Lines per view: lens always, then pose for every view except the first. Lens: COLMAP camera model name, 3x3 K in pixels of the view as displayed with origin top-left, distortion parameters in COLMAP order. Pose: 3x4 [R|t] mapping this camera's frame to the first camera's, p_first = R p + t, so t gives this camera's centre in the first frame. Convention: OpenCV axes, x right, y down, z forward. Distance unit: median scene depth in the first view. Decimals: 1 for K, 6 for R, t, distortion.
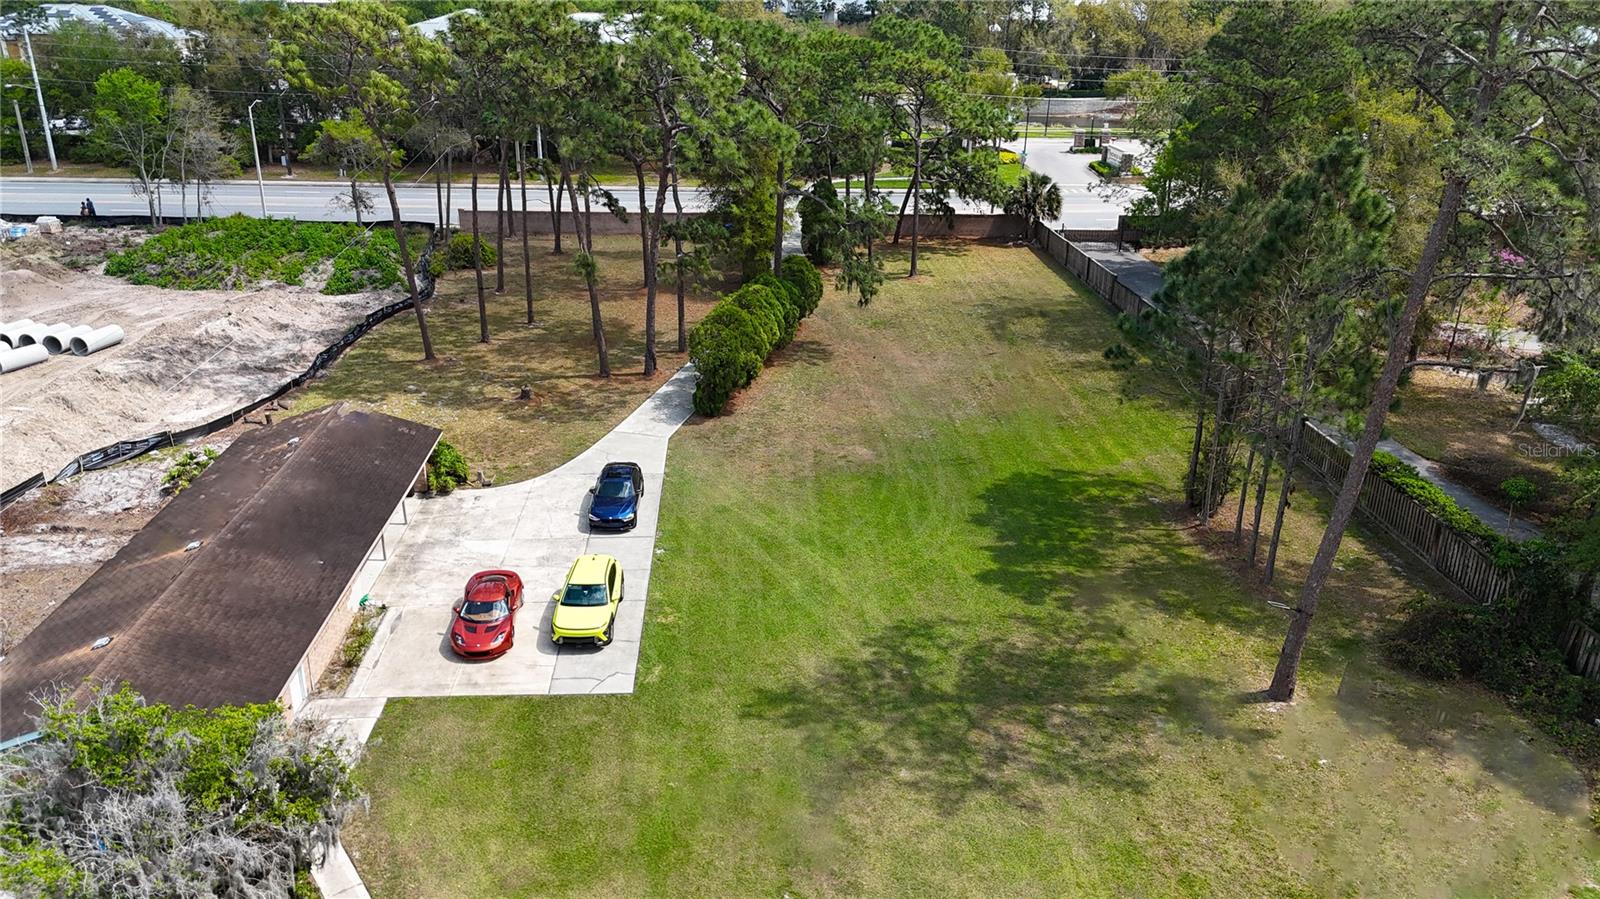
lens RADIAL K [[1182.2, 0, 808.2], [0, 1182.2, 446.7], [0, 0, 1]] dist [0.062661, -0.054450]
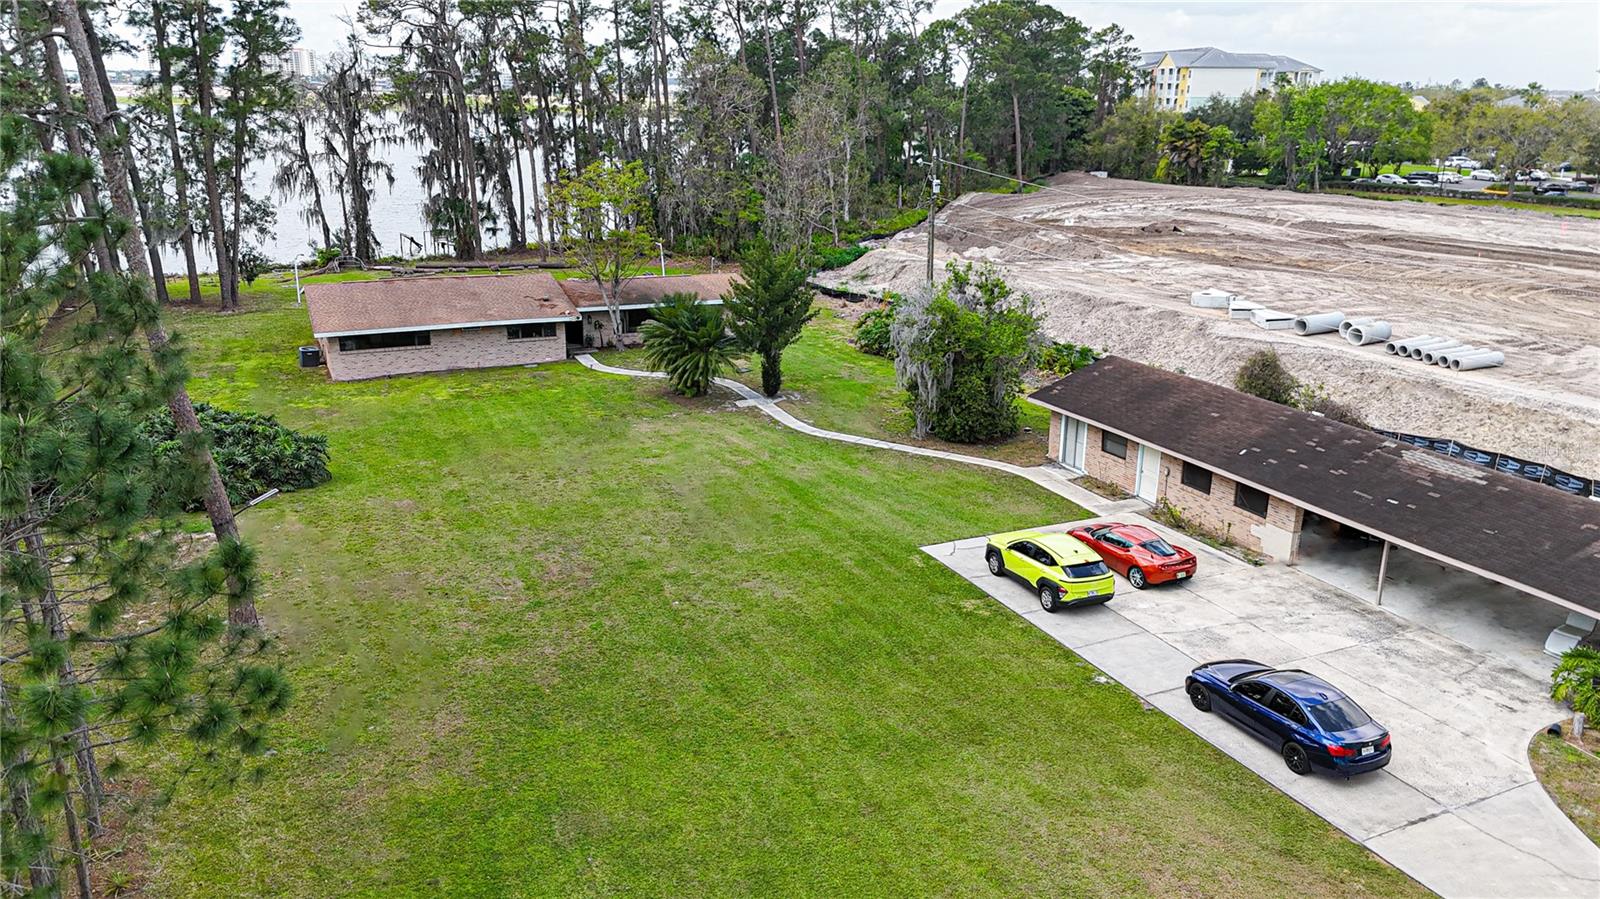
lens RADIAL K [[1182.2, 0, 808.4], [0, 1182.2, 453.0], [0, 0, 1]] dist [0.062661, -0.054450]
pose [[-0.931185, 0.090516, -0.353131, 0.239282], [-0.145628, 0.795671, 0.587962, -0.361189], [0.334196, 0.598927, -0.727735, 1.291760]]
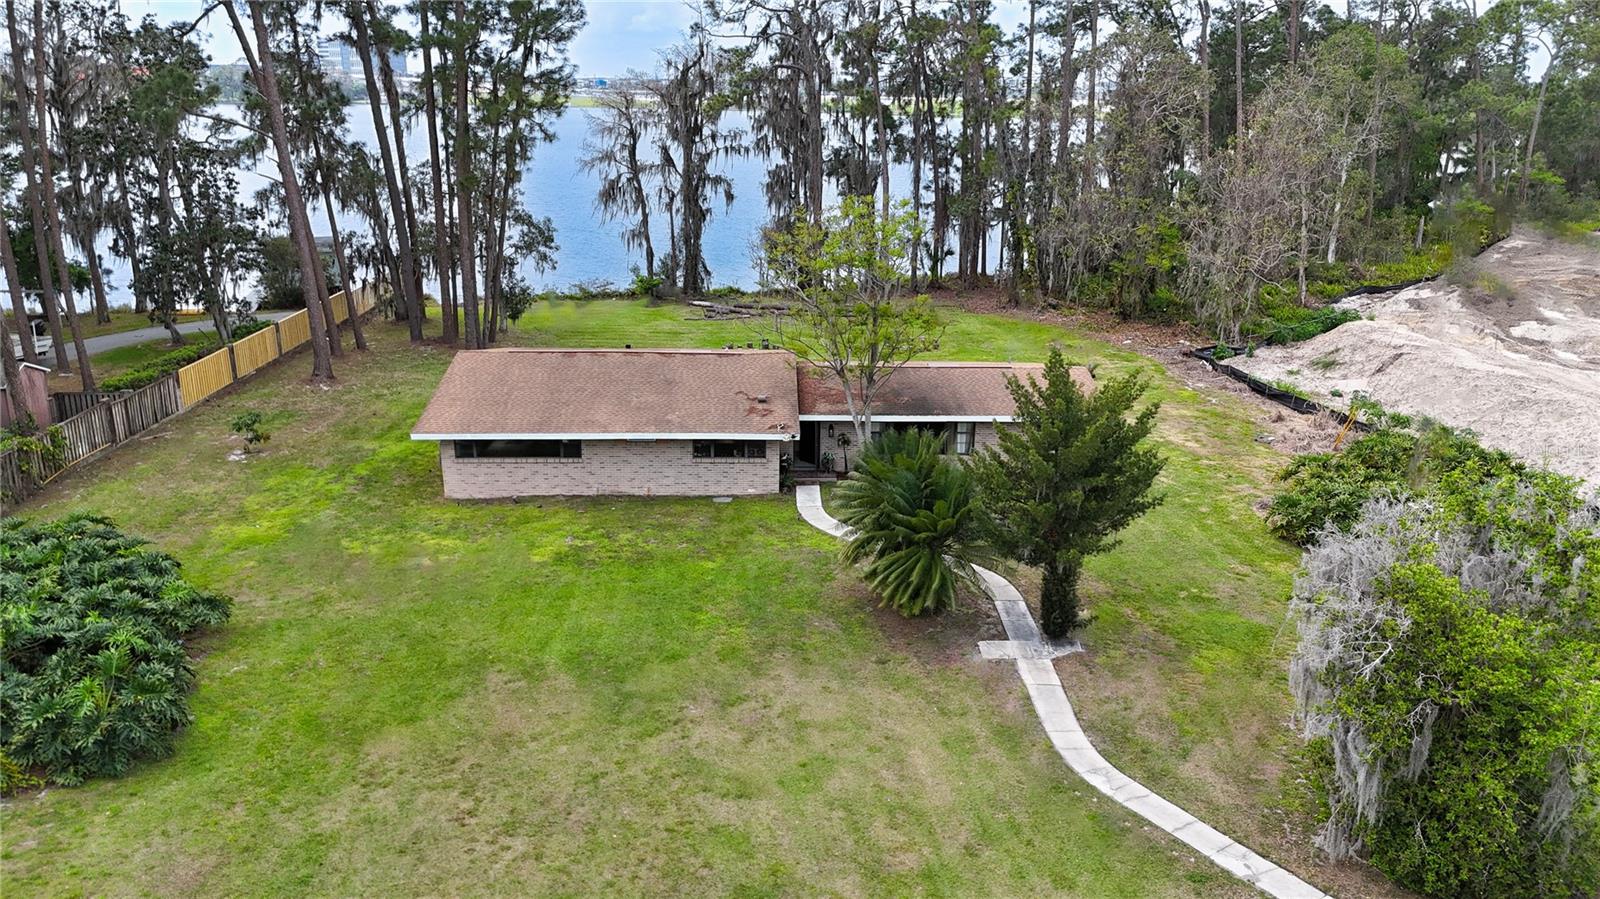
lens RADIAL K [[1182.2, 0, 803.2], [0, 1182.2, 456.0], [0, 0, 1]] dist [0.062661, -0.054450]
pose [[-0.999333, -0.024950, 0.026668, -0.033434], [-0.003220, 0.787597, 0.616183, -0.173908], [-0.036378, 0.615686, -0.787152, 0.822893]]
